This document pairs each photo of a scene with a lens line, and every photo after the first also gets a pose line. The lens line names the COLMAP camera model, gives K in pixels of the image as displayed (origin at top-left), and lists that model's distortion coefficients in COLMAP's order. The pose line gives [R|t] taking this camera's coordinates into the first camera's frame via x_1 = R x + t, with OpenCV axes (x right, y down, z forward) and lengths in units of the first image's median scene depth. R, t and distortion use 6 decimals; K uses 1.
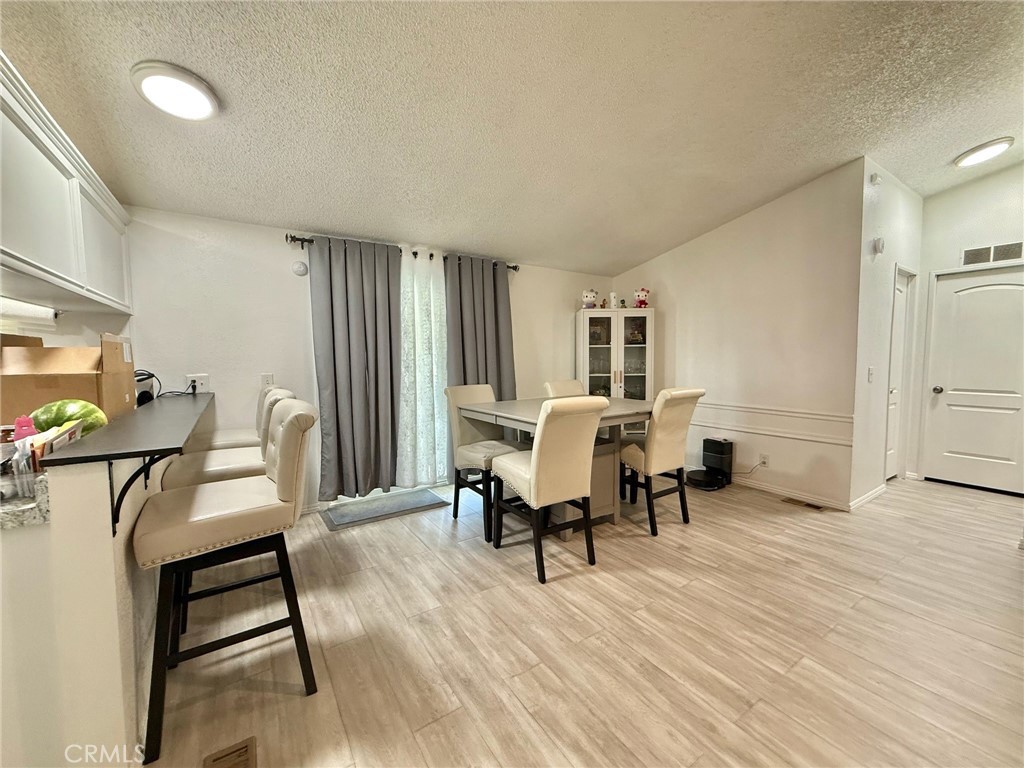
lens RADIAL K [[407.6, 0, 510.8], [0, 407.6, 383.5], [0, 0, 1]] dist [-0.000238, -0.000202]
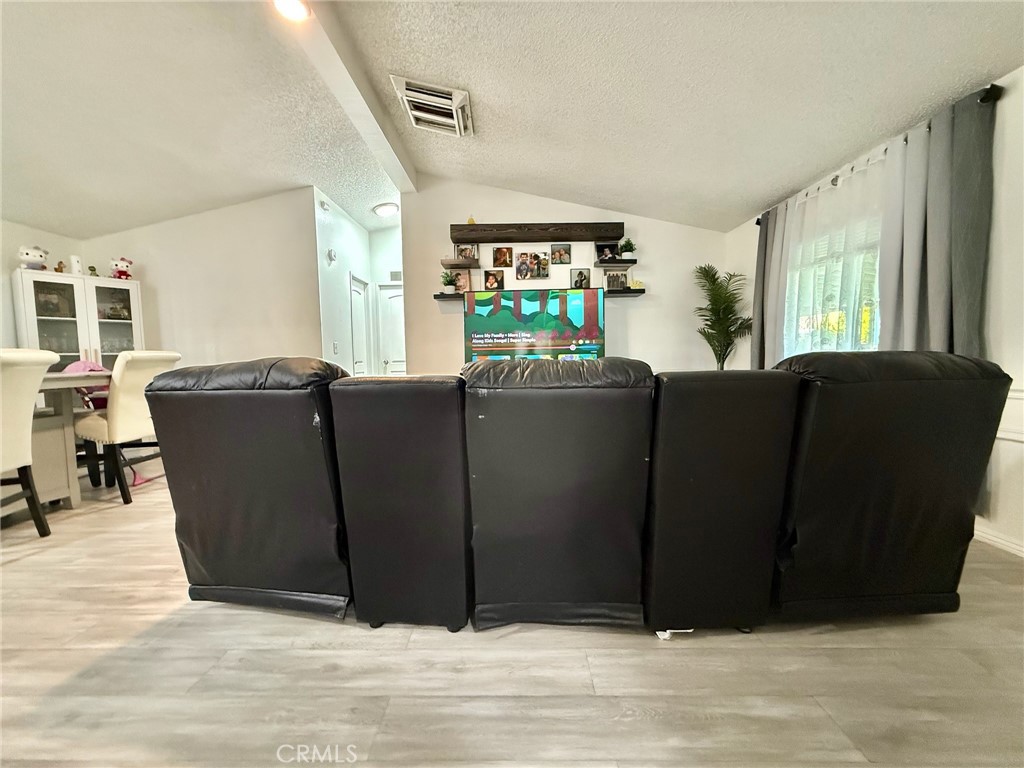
lens RADIAL K [[407.6, 0, 510.9], [0, 407.6, 382.9], [0, 0, 1]] dist [-0.000238, -0.000202]
pose [[0.564467, -0.053786, 0.823702, 0.054105], [0.068243, 0.997500, 0.018369, 0.083630], [-0.822630, 0.045843, 0.566726, -0.198748]]
